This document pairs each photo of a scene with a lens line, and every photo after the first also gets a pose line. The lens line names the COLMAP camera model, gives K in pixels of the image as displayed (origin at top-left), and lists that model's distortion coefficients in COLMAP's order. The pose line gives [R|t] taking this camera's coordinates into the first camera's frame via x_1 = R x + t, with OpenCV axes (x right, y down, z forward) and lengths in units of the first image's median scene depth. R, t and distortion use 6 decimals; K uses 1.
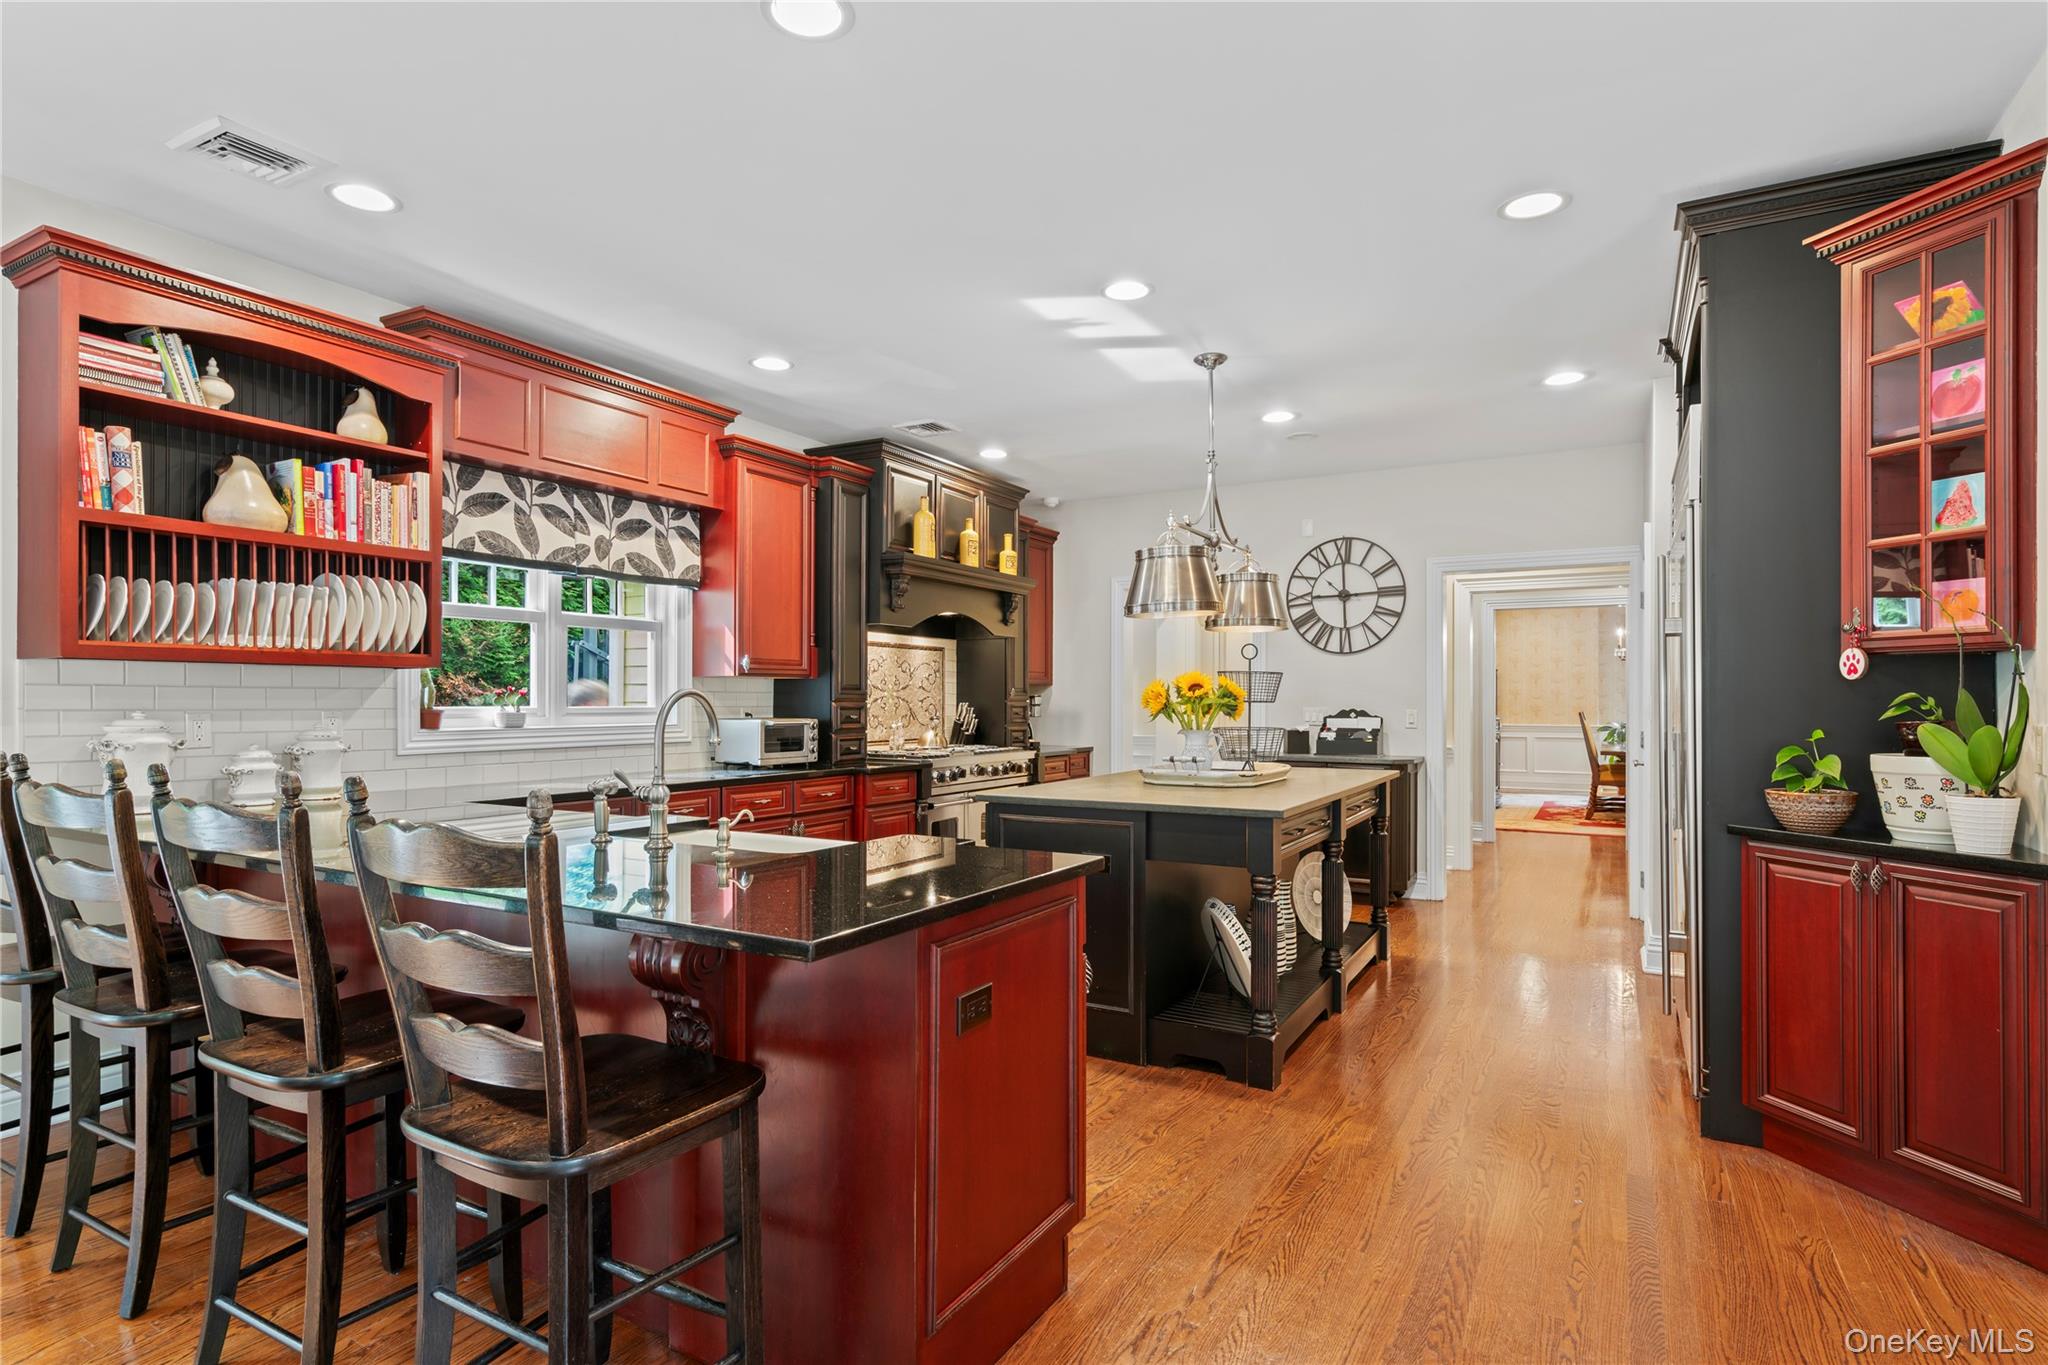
lens RADIAL K [[1046.3, 0, 1016.4], [0, 1046.3, 675.8], [0, 0, 1]] dist [-0.005393, 0.011897]
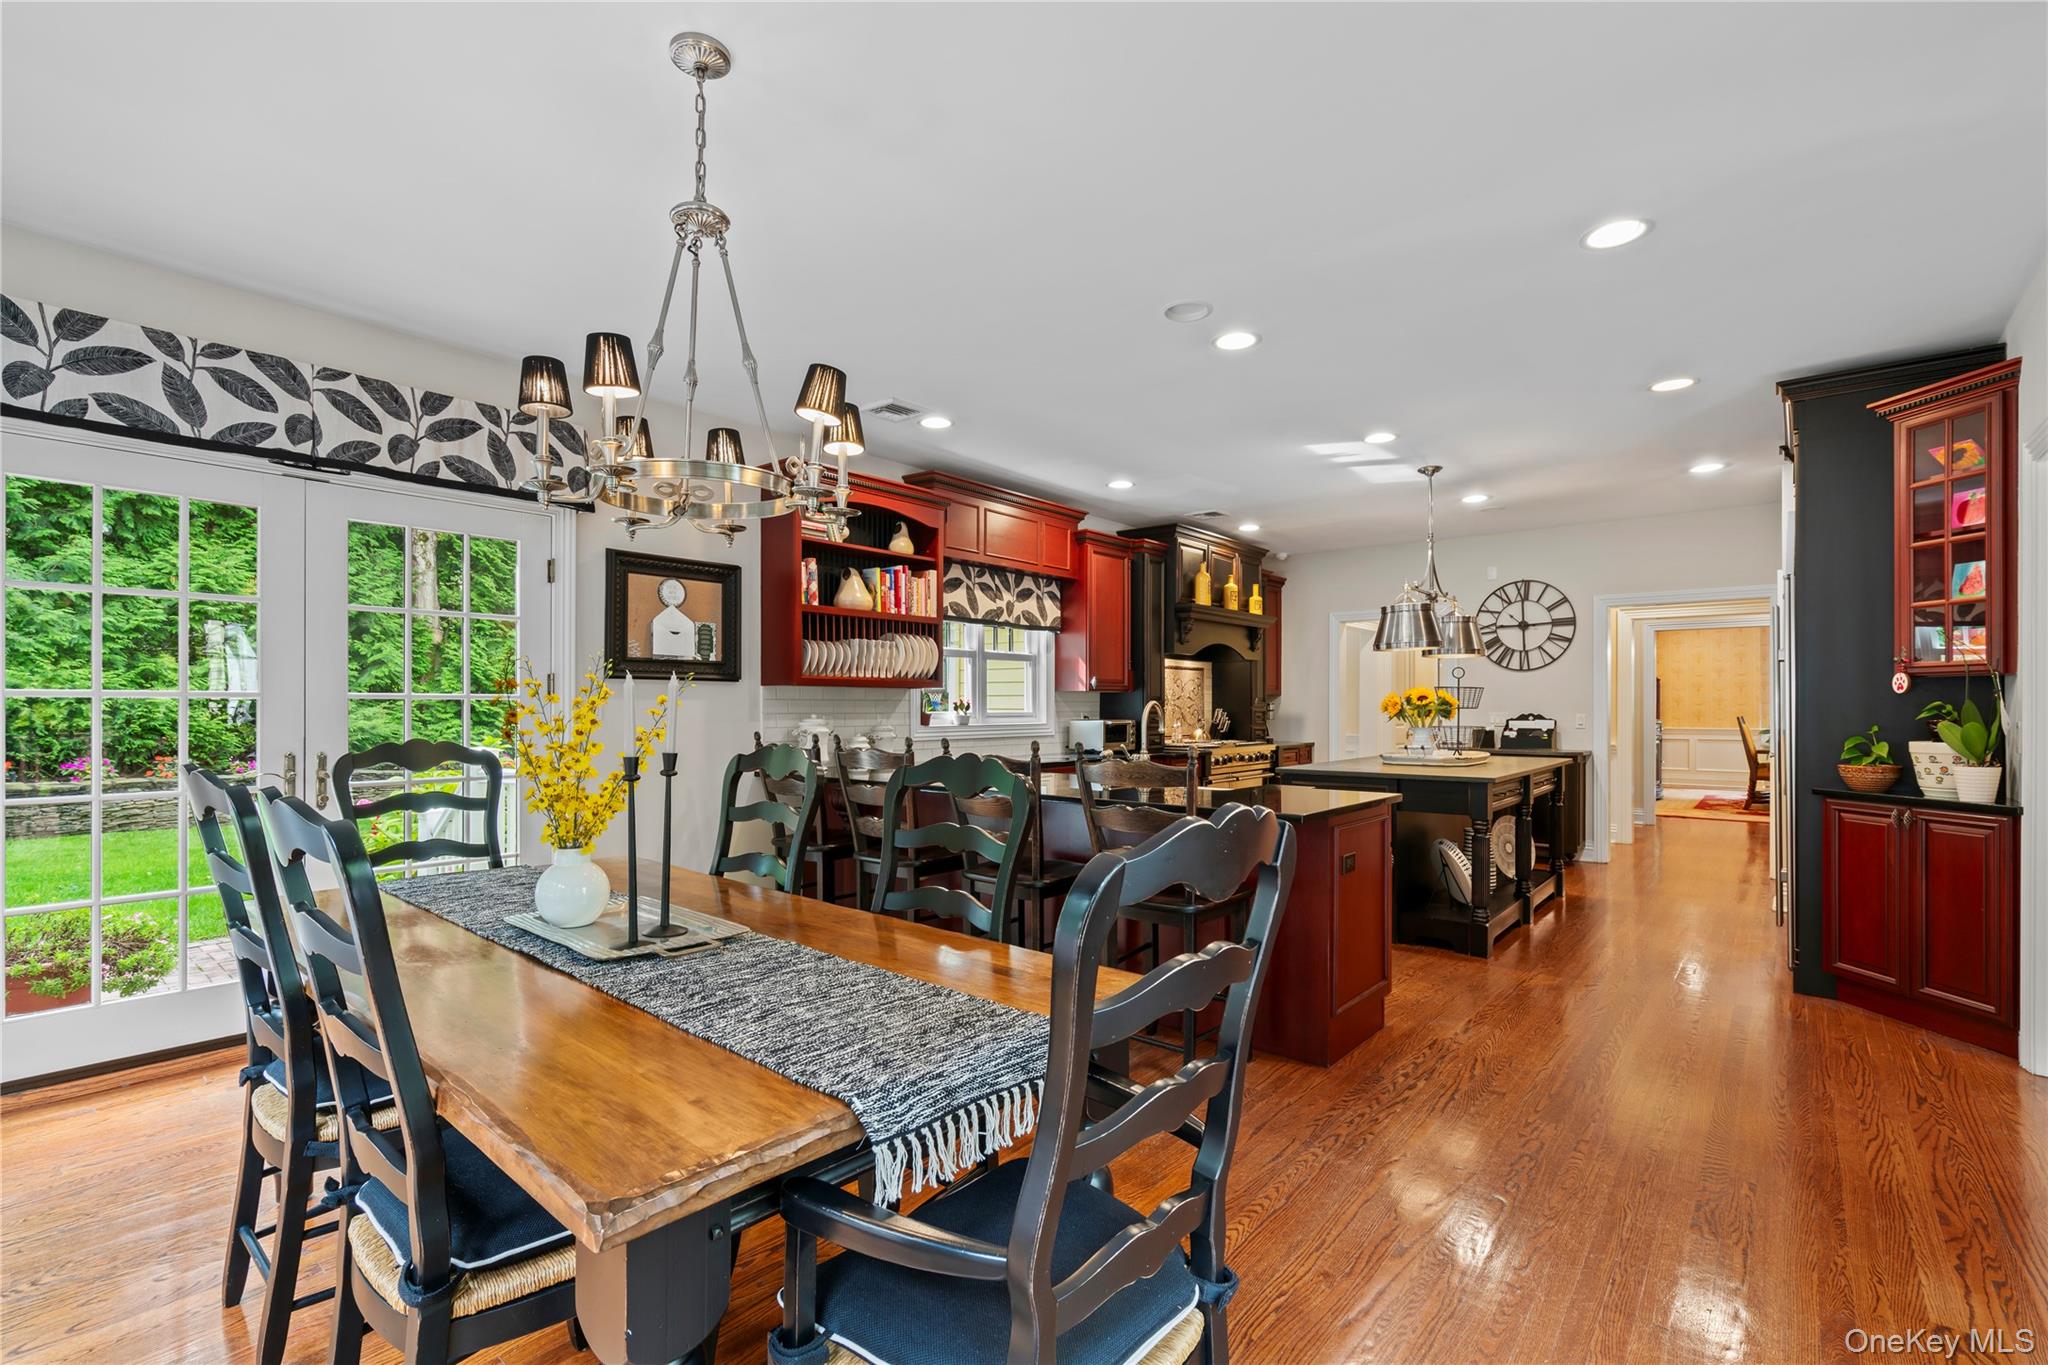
lens RADIAL K [[928.8, 0, 1014.5], [0, 928.8, 693.2], [0, 0, 1]] dist [-0.010909, 0.008359]
pose [[0.983525, -0.003626, -0.180738, -0.137594], [0.005225, 0.999951, 0.008371, -0.008513], [0.180699, -0.009177, 0.983496, -0.334741]]
